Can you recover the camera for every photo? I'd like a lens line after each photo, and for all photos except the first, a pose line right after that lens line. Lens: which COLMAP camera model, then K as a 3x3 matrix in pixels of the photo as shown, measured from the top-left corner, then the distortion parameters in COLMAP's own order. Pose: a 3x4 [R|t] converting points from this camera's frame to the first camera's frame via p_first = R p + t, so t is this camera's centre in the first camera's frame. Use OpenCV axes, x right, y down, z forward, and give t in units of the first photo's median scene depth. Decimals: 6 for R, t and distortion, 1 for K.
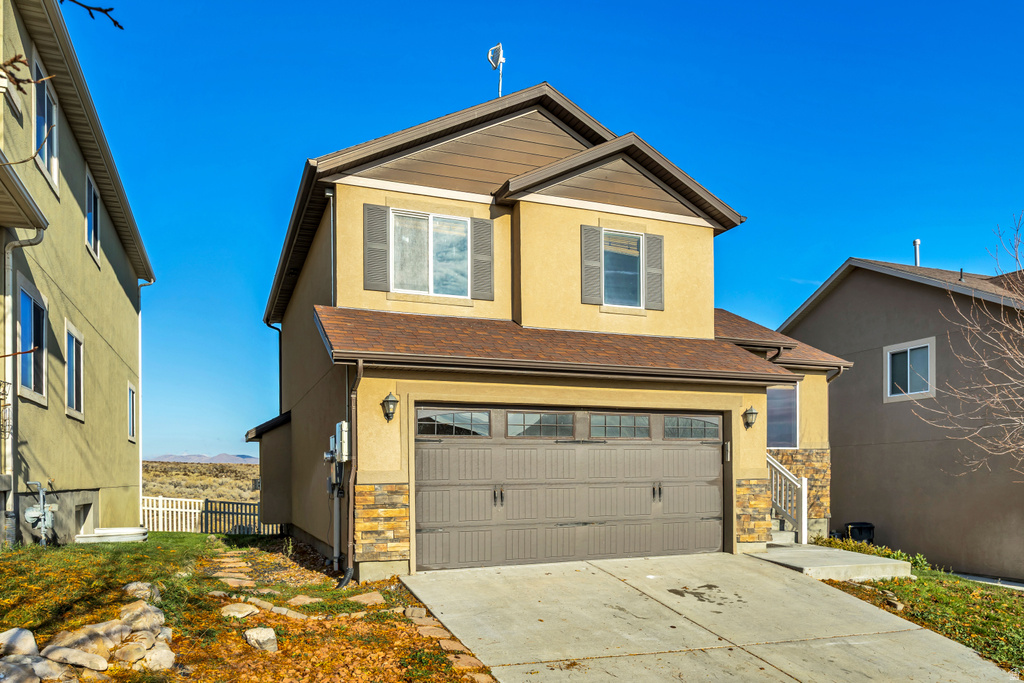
lens RADIAL K [[722.1, 0, 512.9], [0, 722.1, 338.2], [0, 0, 1]] dist [0.005167, 0.000648]
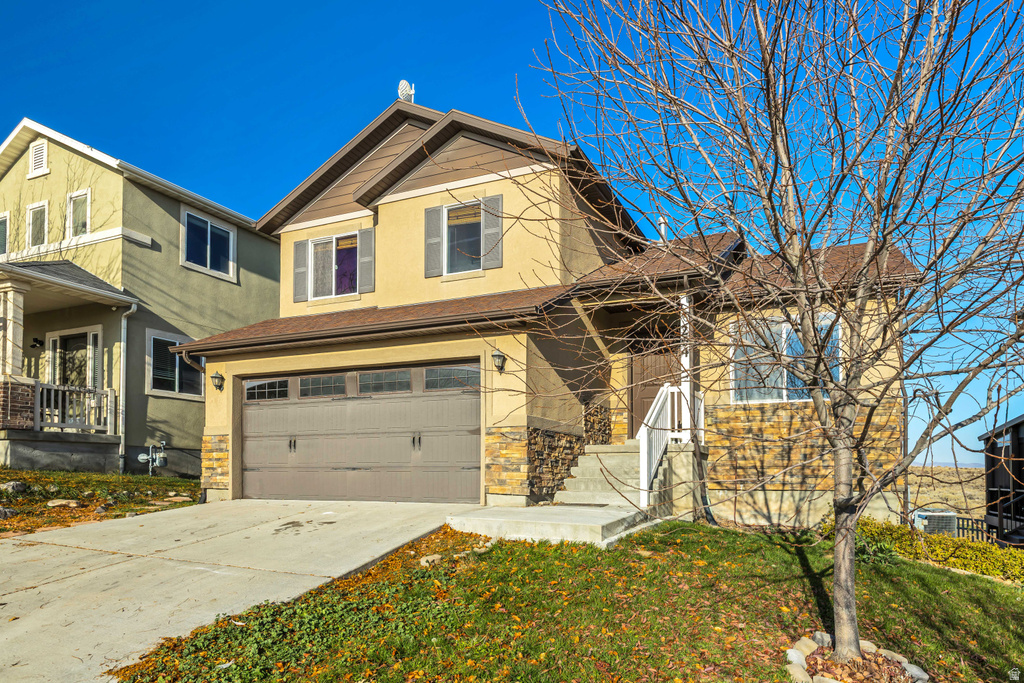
lens RADIAL K [[591.9, 0, 512.3], [0, 591.9, 346.8], [0, 0, 1]] dist [0.004299, 0.000216]
pose [[0.709519, -0.133979, -0.691833, 0.908145], [0.120952, 0.990344, -0.067743, 0.151660], [0.694229, -0.035614, 0.718873, 0.482820]]
